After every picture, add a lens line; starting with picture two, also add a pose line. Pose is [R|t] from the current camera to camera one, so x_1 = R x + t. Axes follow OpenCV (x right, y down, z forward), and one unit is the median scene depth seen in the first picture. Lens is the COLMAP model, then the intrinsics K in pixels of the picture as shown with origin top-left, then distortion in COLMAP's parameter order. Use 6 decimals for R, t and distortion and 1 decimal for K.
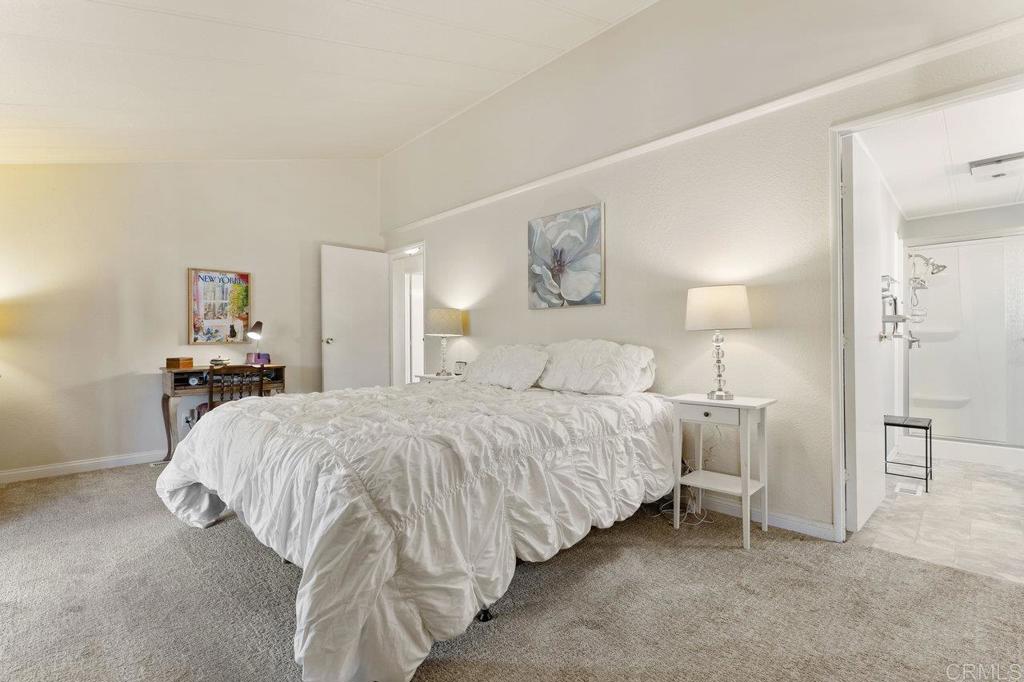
lens RADIAL K [[462.1, 0, 509.3], [0, 462.1, 341.3], [0, 0, 1]] dist [-0.008101, -0.001170]
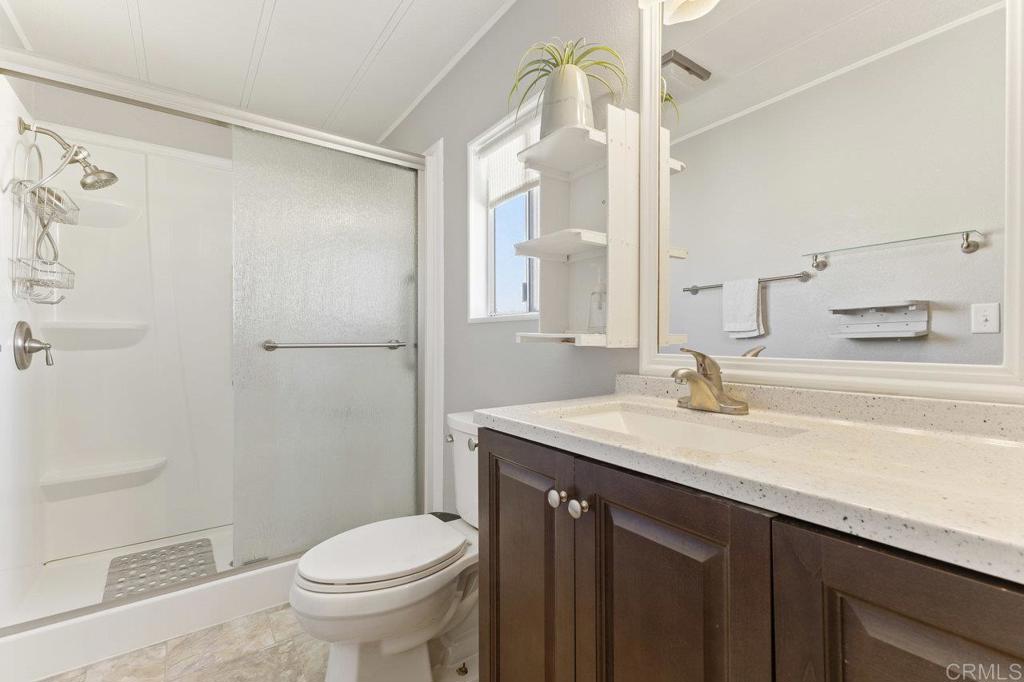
lens RADIAL K [[443.7, 0, 508.7], [0, 443.7, 335.4], [0, 0, 1]] dist [0.017747, -0.003682]
pose [[0.154564, 0.009781, 0.987934, 0.569121], [-0.001522, 0.999952, -0.009662, -0.008798], [-0.987982, -0.000010, 0.154572, 0.545307]]
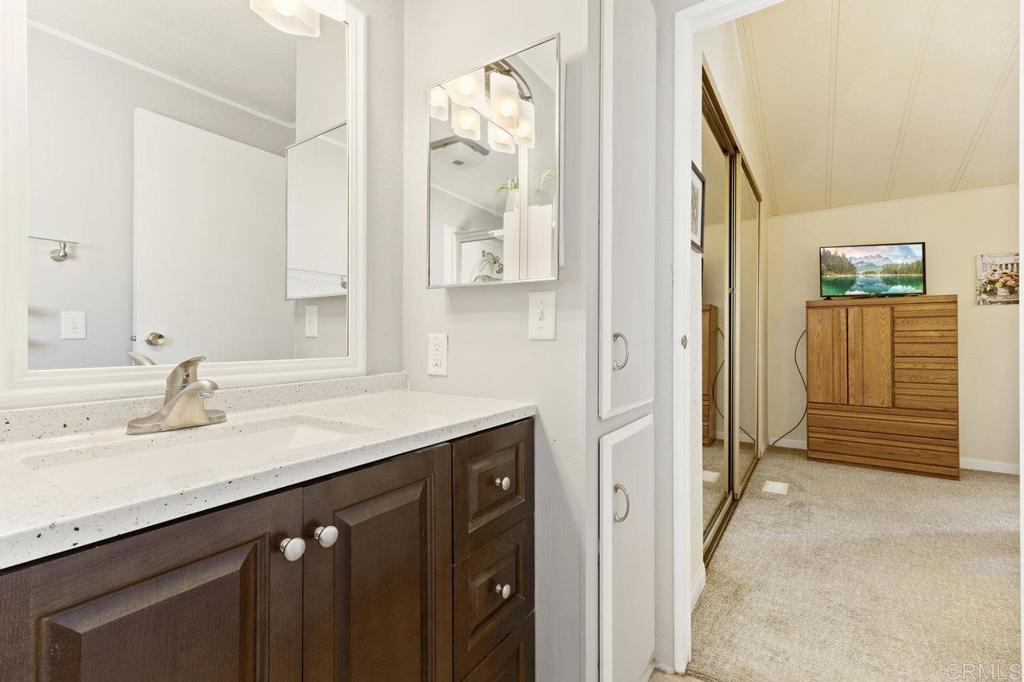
lens RADIAL K [[462.1, 0, 508.5], [0, 462.1, 340.7], [0, 0, 1]] dist [-0.008101, -0.001170]
pose [[-0.976363, 0.006076, -0.216054, 1.203551], [0.006240, 0.999981, -0.000077, -0.016760], [0.216049, -0.001423, -0.976382, 1.277717]]
